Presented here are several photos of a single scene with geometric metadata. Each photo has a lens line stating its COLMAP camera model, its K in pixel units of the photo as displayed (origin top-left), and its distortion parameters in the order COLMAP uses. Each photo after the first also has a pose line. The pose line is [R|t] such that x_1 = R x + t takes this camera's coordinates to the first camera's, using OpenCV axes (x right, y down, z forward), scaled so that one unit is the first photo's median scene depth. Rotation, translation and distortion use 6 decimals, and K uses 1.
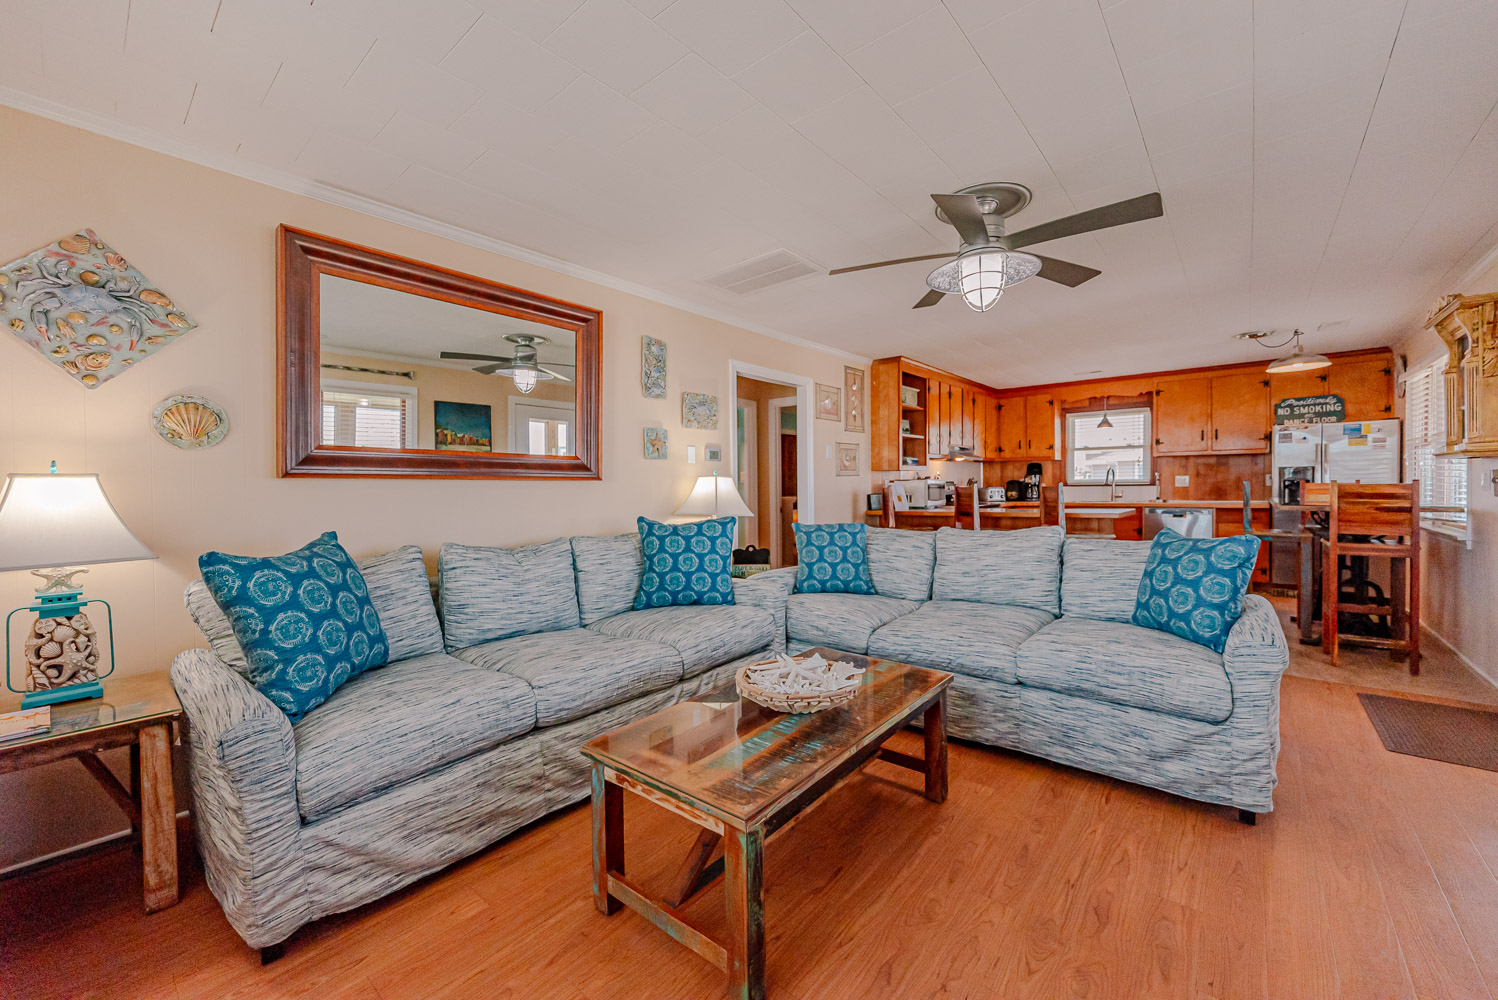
lens RADIAL K [[590.7, 0, 744.5], [0, 590.7, 492.8], [0, 0, 1]] dist [0.006902, -0.000055]
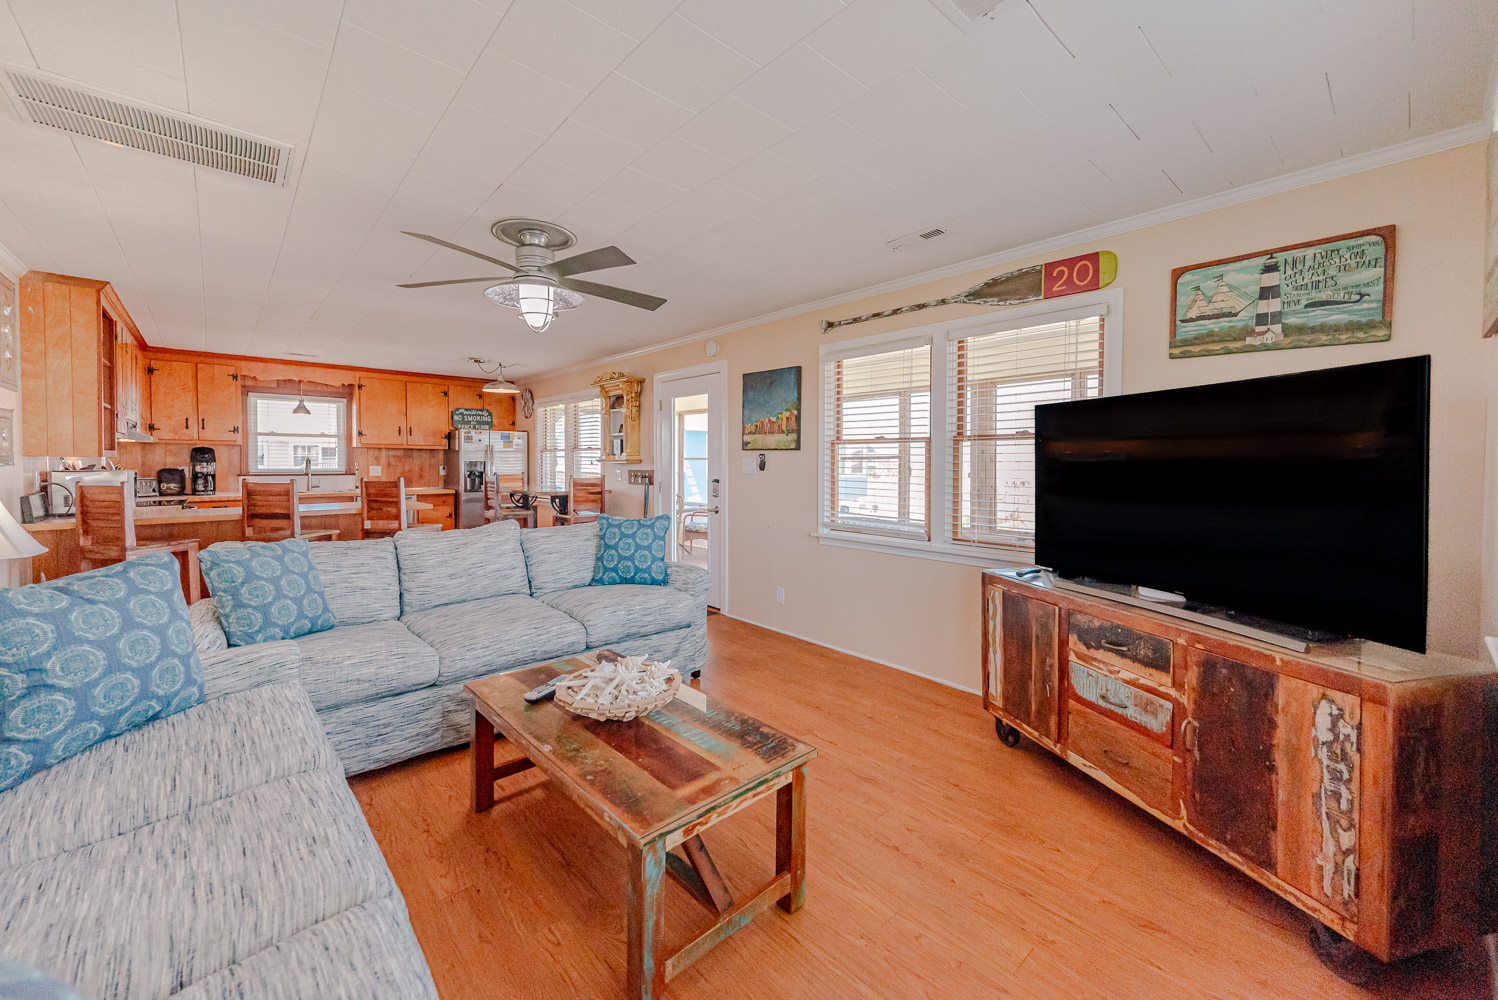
lens RADIAL K [[590.7, 0, 752.1], [0, 590.7, 478.3], [0, 0, 1]] dist [0.006902, -0.000055]
pose [[0.123106, -0.014772, 0.992284, -0.266745], [0.006814, 0.999878, 0.014040, -0.017773], [-0.992370, 0.005033, 0.123192, 0.191117]]
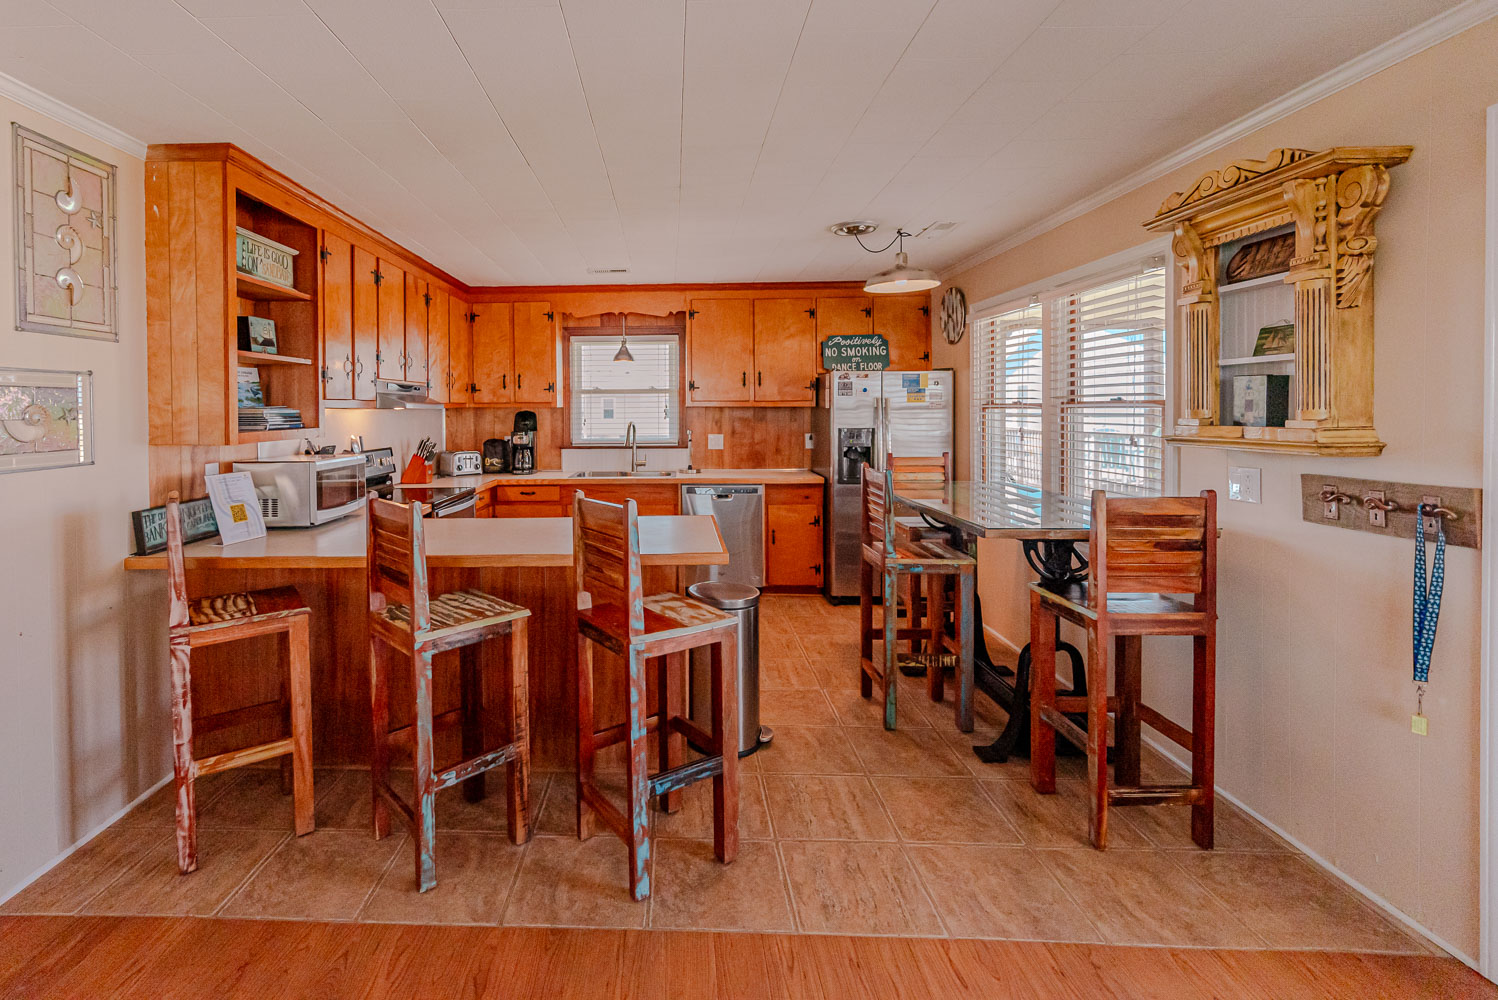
lens RADIAL K [[670.4, 0, 653.3], [0, 670.4, 420.3], [0, 0, 1]] dist [0.002361, -0.000345]
pose [[0.779028, -0.003882, 0.626977, 0.183436], [0.007302, 0.999969, -0.002883, -0.046009], [-0.626946, 0.006824, 0.779033, 0.440725]]
